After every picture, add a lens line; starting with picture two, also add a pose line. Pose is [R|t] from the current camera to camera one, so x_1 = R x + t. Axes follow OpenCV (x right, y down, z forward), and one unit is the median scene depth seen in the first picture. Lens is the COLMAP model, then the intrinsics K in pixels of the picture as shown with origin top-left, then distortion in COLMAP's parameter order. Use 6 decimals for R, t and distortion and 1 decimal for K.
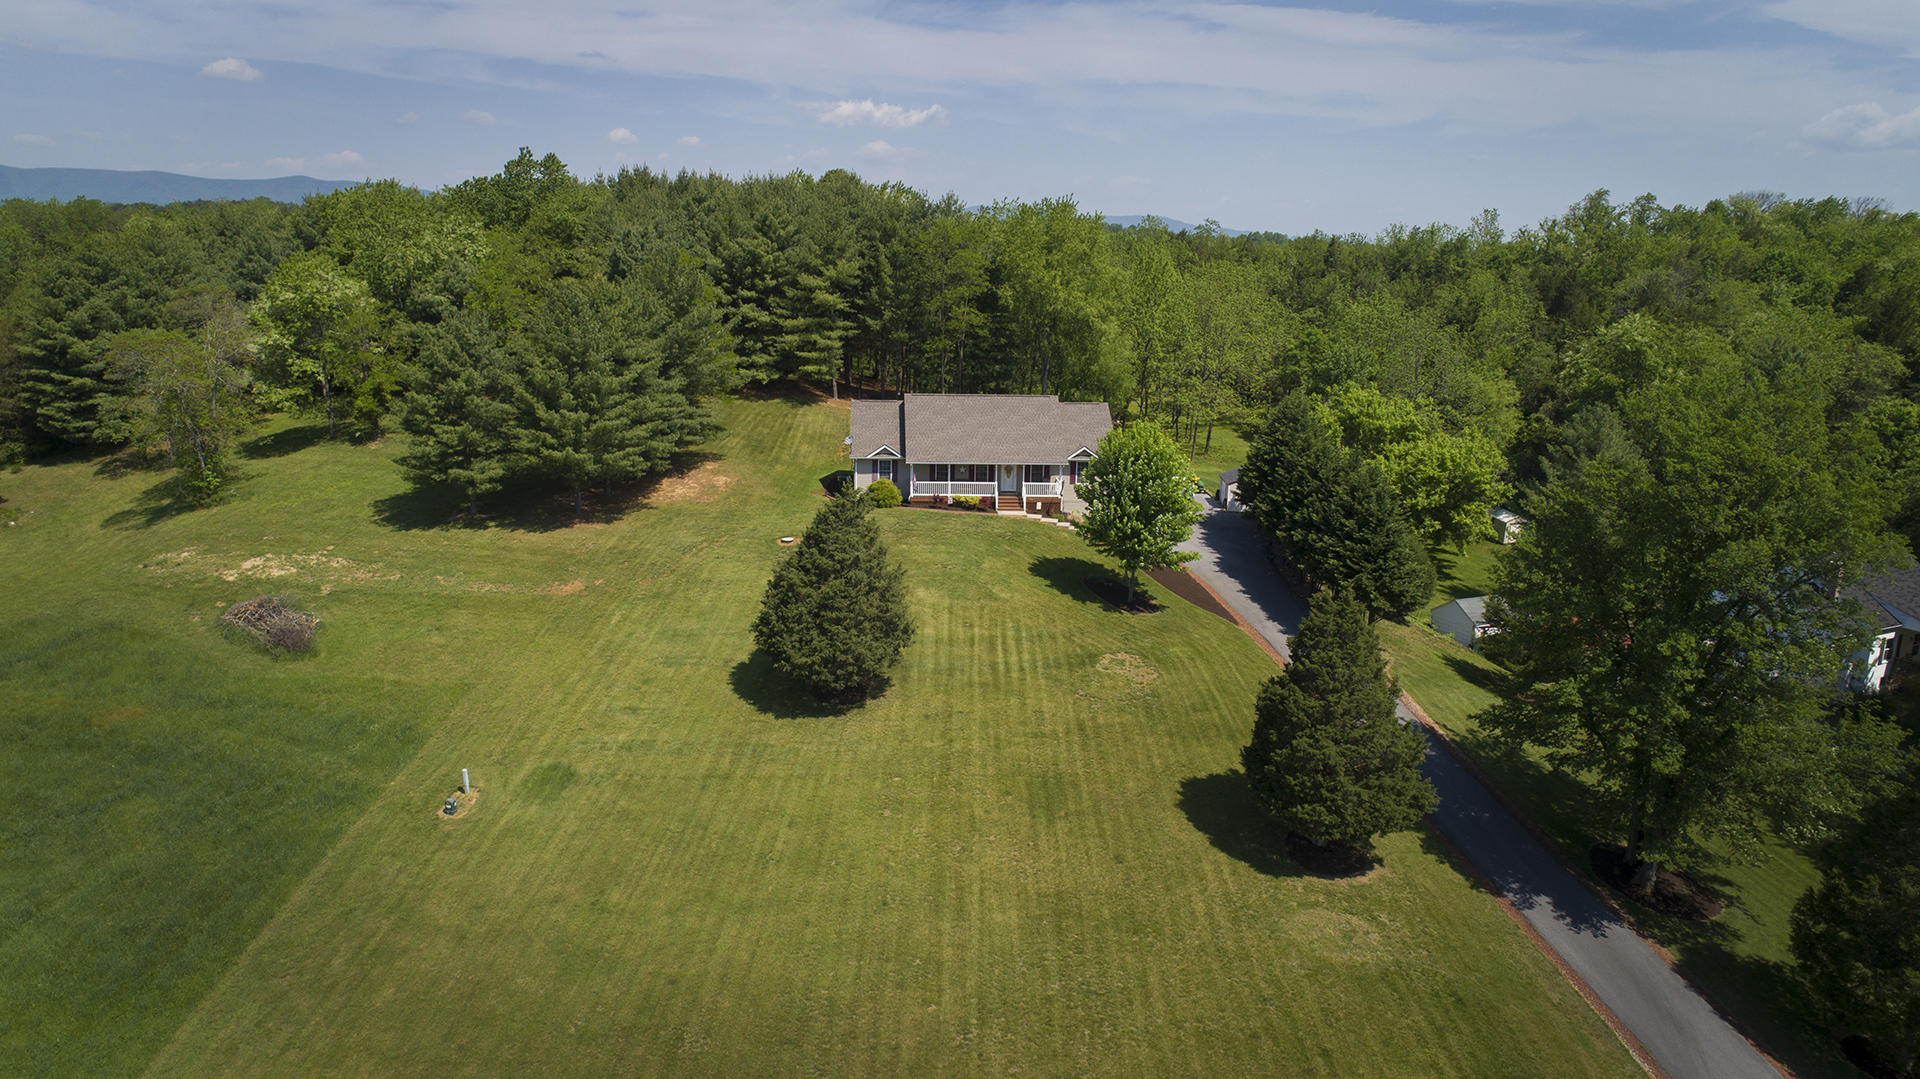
lens RADIAL K [[1291.1, 0, 959.0], [0, 1291.1, 543.8], [0, 0, 1]] dist [-0.014602, 0.007183]
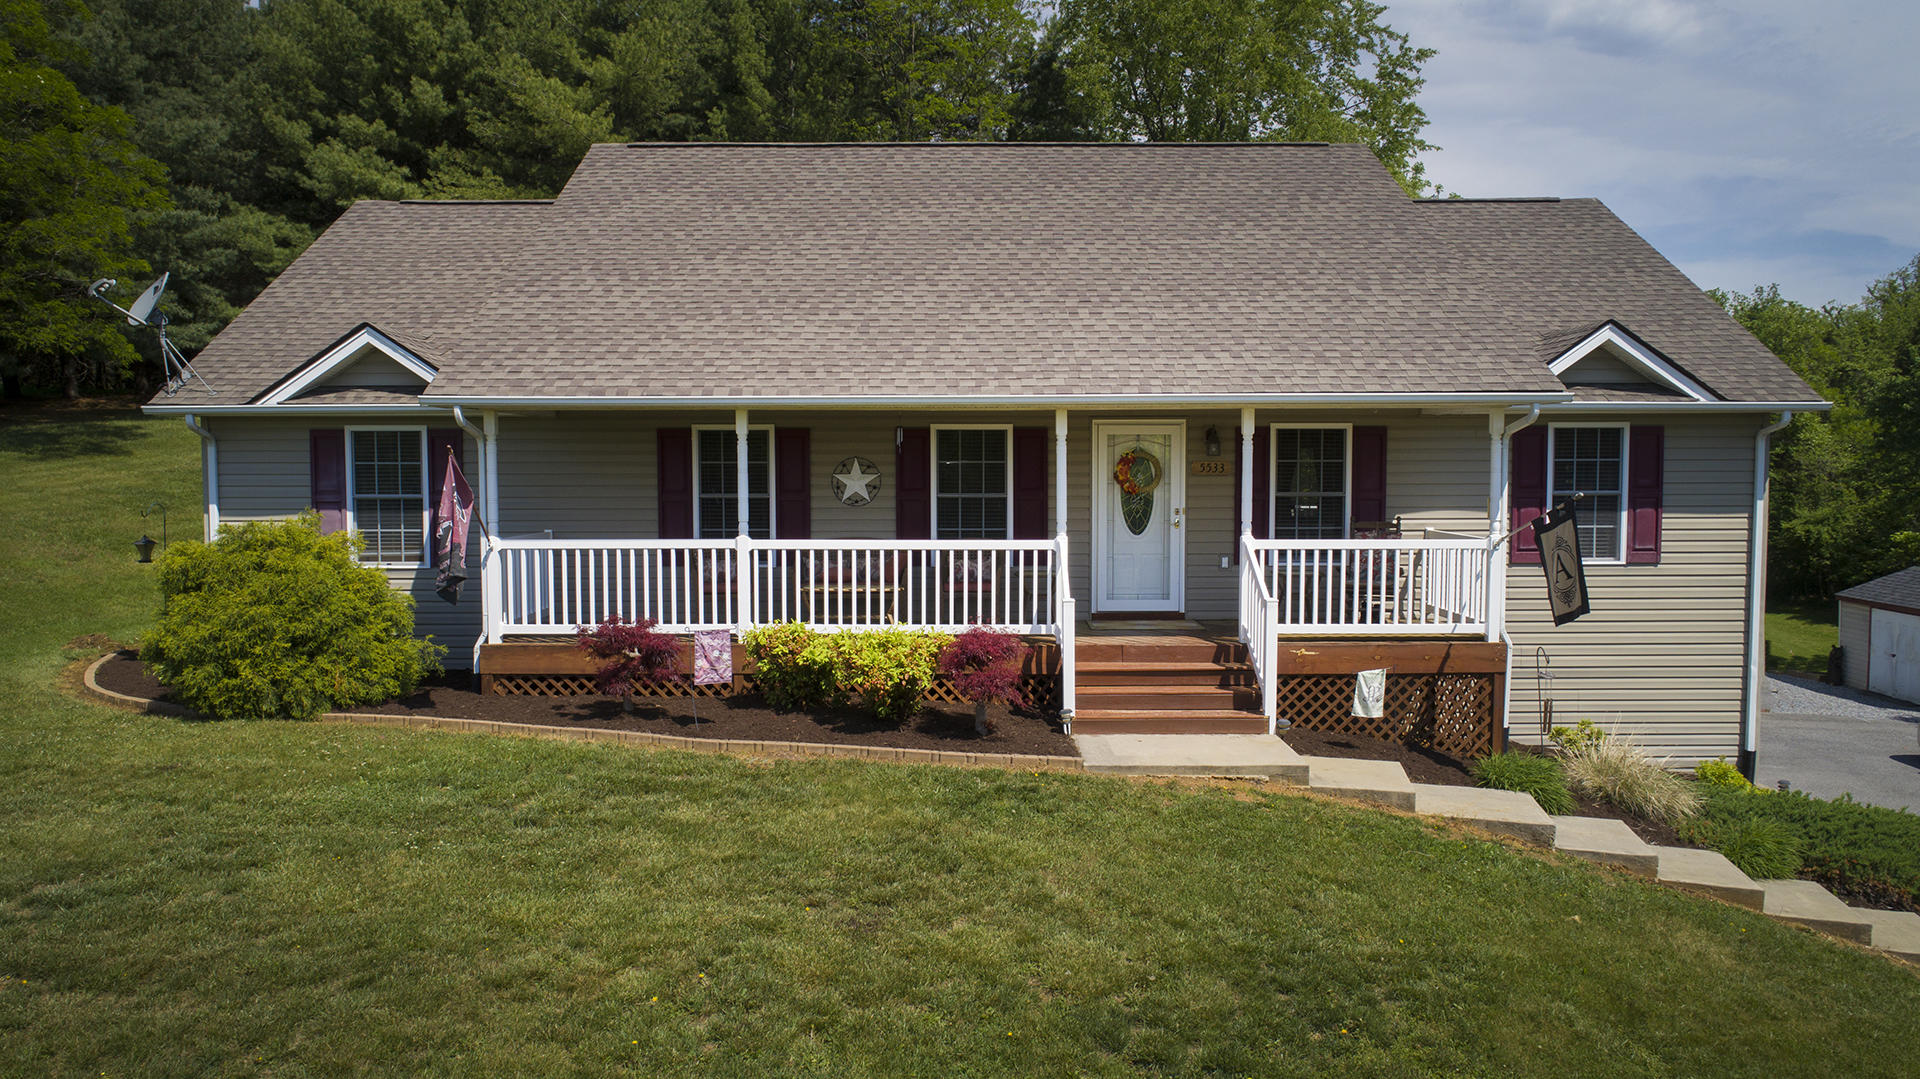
lens RADIAL K [[1291.1, 0, 971.7], [0, 1291.1, 535.7], [0, 0, 1]] dist [-0.014602, 0.007183]
pose [[0.998718, -0.017212, -0.047613, 0.027366], [0.008628, 0.984542, -0.174937, -0.024243], [0.049888, 0.174302, 0.983428, 0.920728]]
